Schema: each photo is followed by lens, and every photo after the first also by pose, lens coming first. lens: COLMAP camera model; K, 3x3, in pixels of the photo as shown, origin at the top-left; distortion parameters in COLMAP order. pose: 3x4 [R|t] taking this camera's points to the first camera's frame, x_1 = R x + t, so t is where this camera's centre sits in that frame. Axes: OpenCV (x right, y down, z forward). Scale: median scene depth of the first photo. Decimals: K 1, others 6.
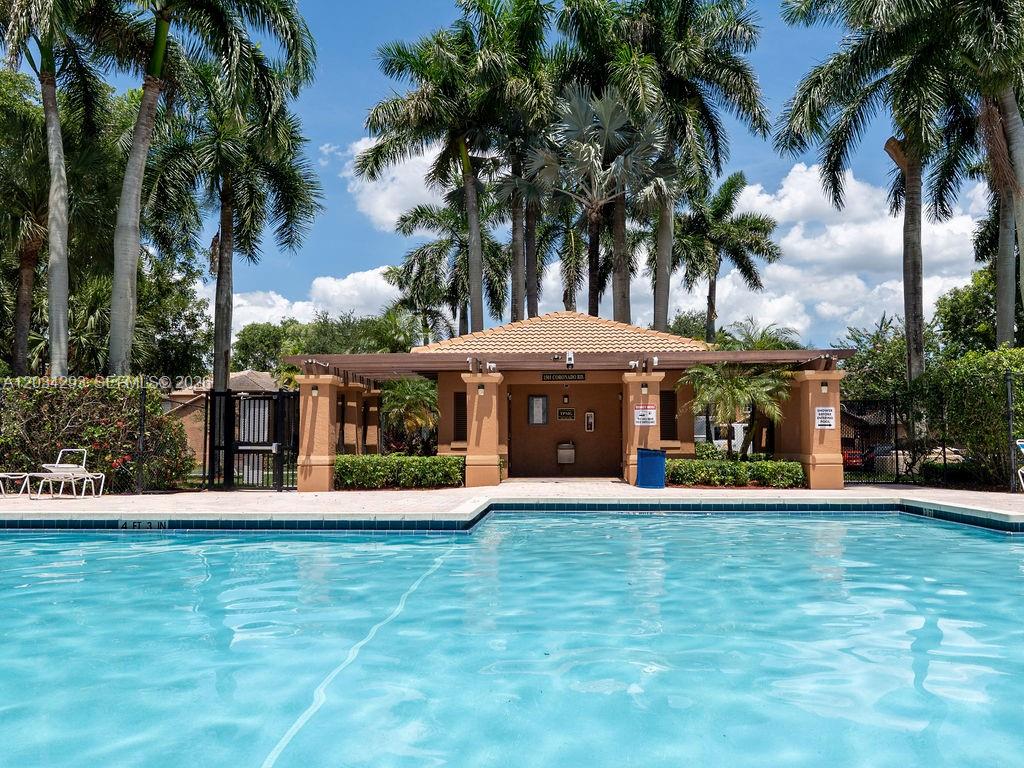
lens RADIAL K [[823.6, 0, 512.1], [0, 823.6, 381.3], [0, 0, 1]] dist [0.004188, -0.002091]
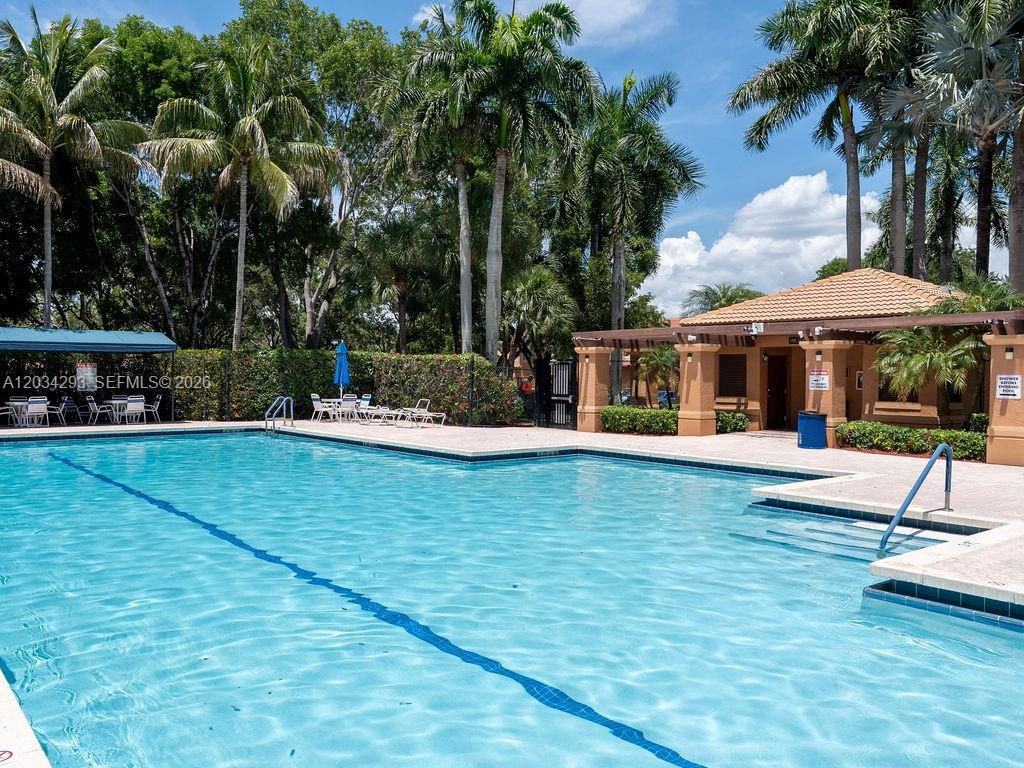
lens RADIAL K [[823.6, 0, 504.7], [0, 823.6, 385.9], [0, 0, 1]] dist [0.004188, -0.002091]
pose [[0.675932, 0.021875, -0.736639, 0.675252], [0.049138, 0.995997, 0.074666, -0.052139], [0.735324, -0.086666, 0.672152, -0.021187]]
